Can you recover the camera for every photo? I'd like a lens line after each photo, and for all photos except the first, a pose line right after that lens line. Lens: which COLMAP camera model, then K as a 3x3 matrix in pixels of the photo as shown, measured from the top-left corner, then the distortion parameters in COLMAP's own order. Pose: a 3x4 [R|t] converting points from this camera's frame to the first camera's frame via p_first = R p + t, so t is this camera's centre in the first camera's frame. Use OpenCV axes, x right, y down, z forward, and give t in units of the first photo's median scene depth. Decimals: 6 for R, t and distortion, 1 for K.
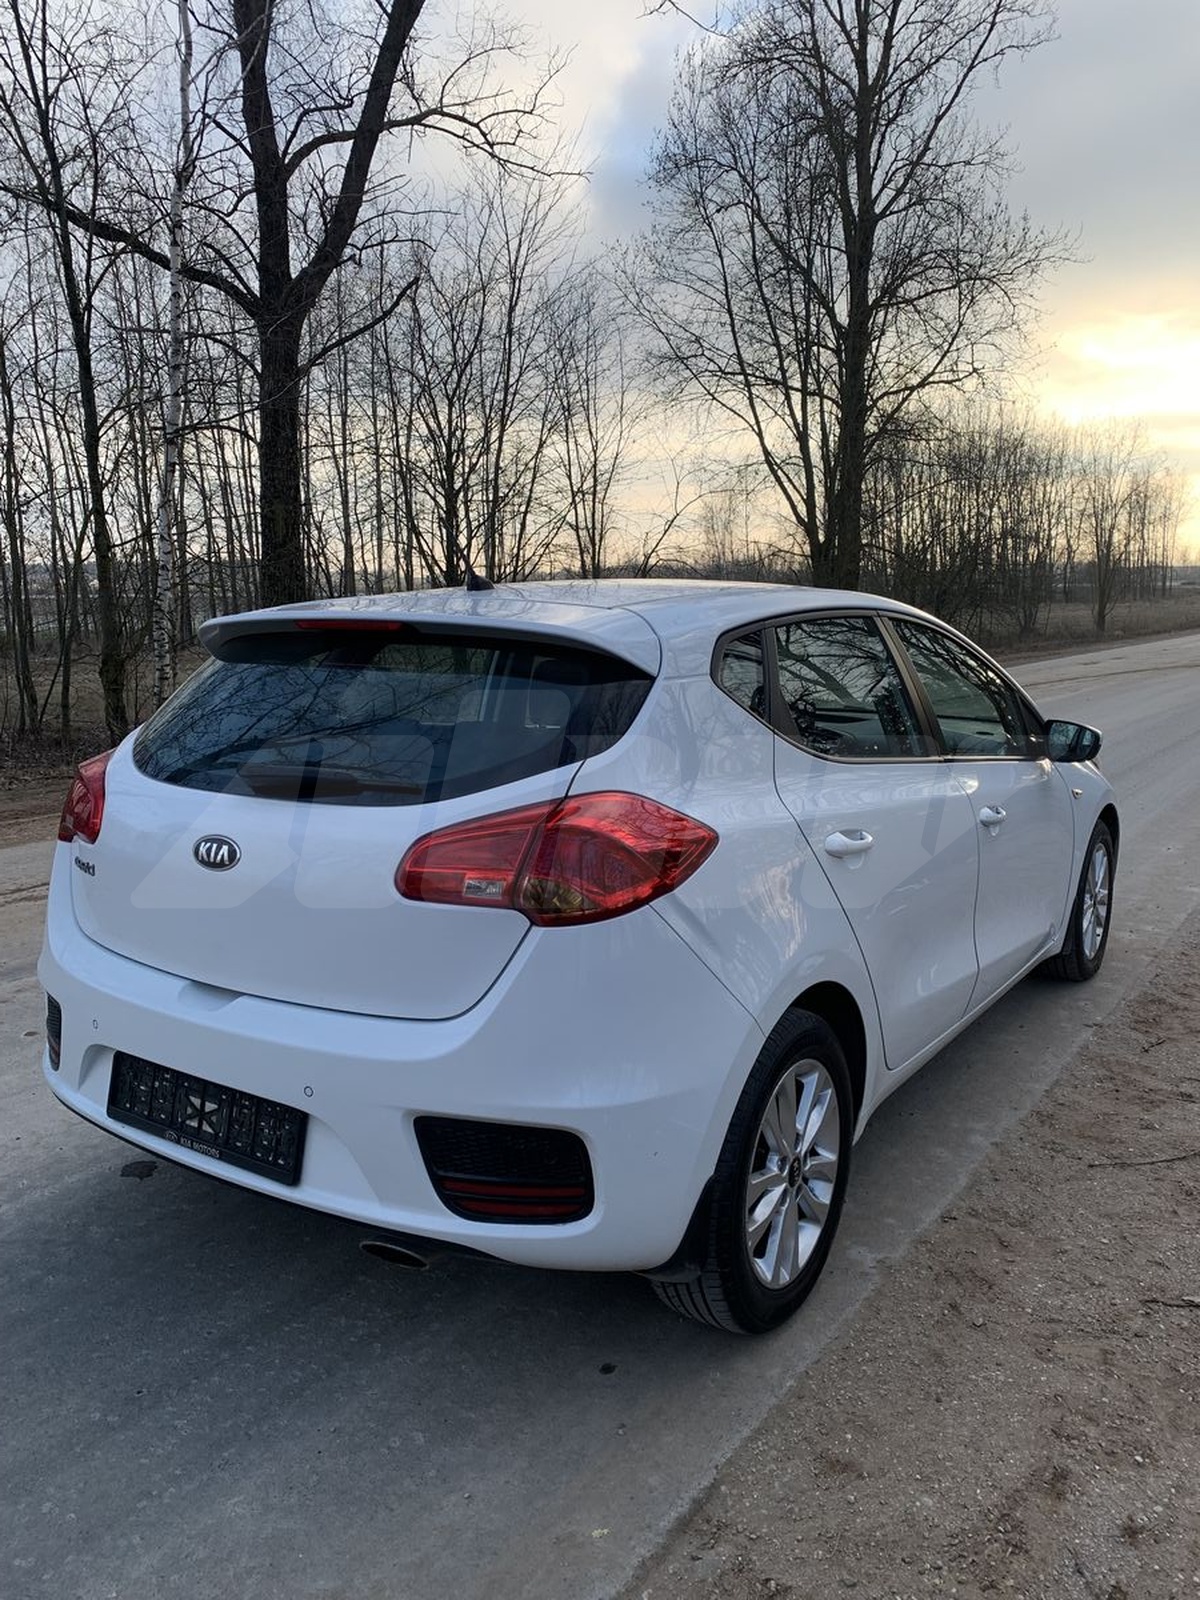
lens RADIAL K [[1258.6, 0, 602.9], [0, 1258.6, 763.2], [0, 0, 1]] dist [0.035092, -0.006191]
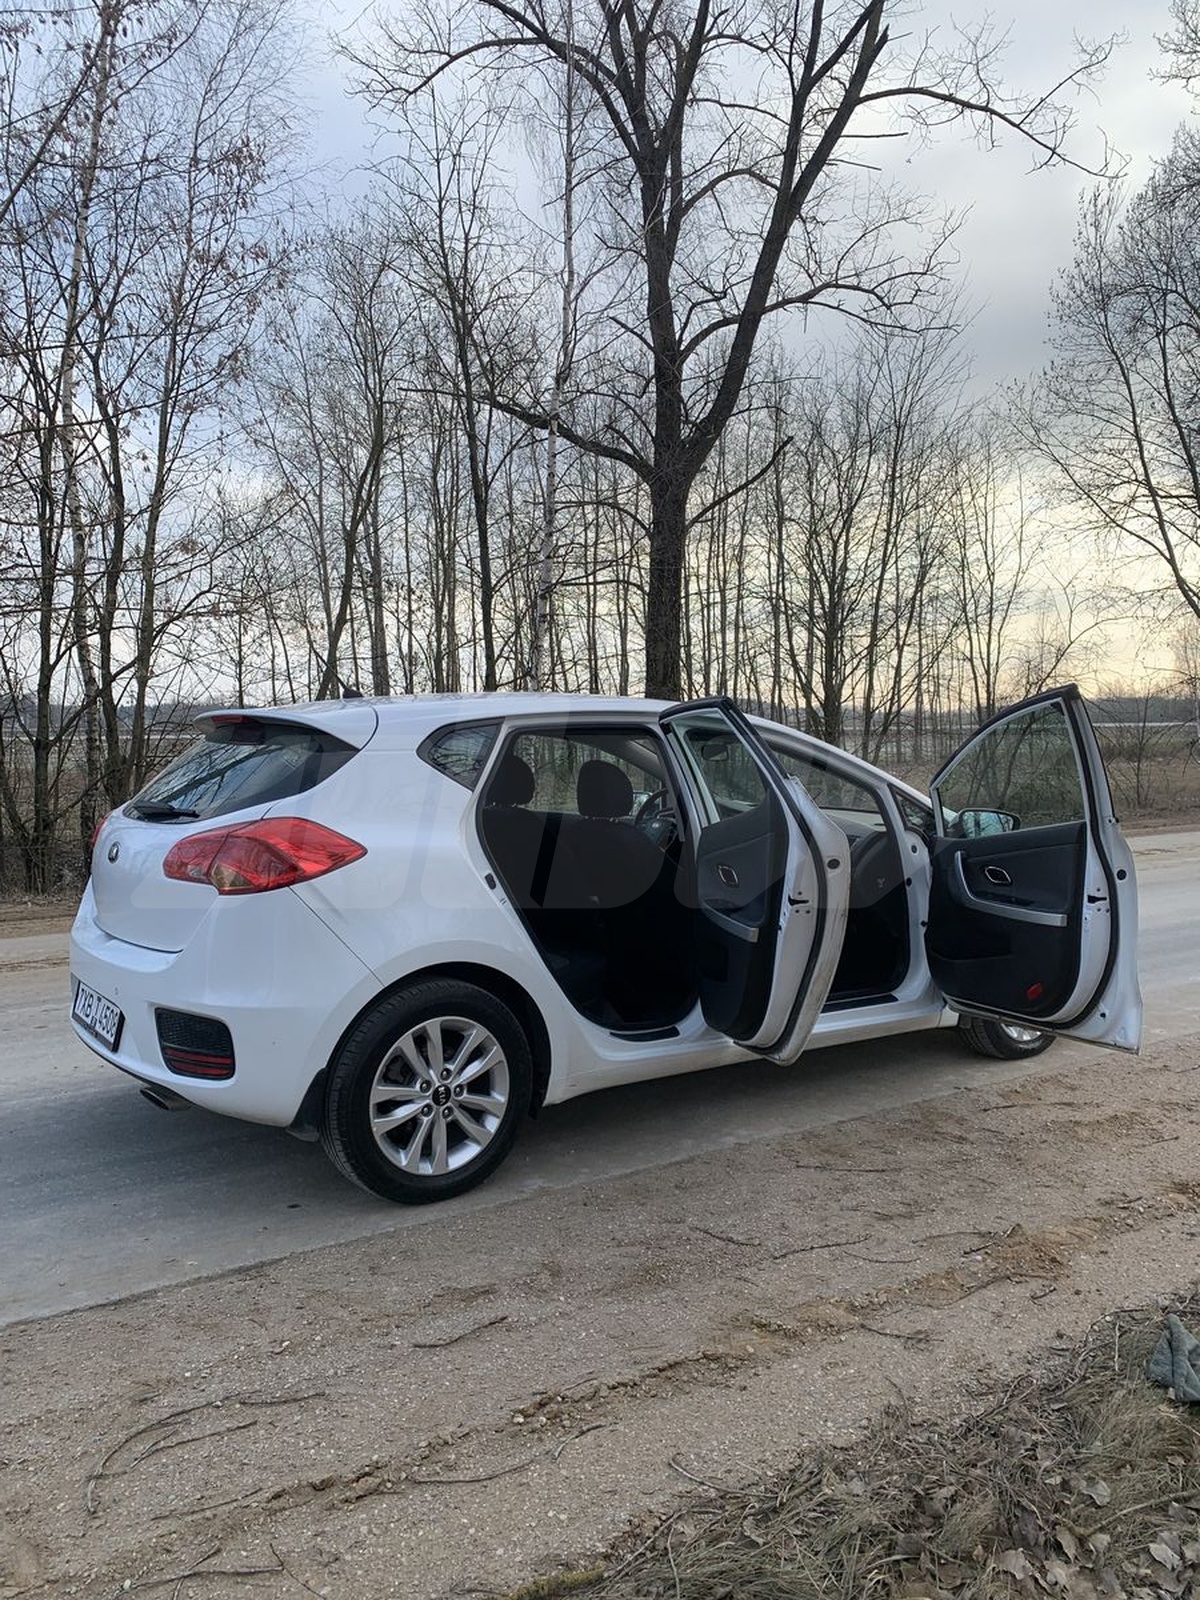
lens RADIAL K [[1258.6, 0, 602.9], [0, 1258.6, 763.2], [0, 0, 1]] dist [0.035092, -0.006191]
pose [[0.931714, 0.012154, -0.362989, 0.104383], [-0.050433, 0.994087, -0.096164, 0.009650], [0.359673, 0.107904, 0.926818, -0.037438]]
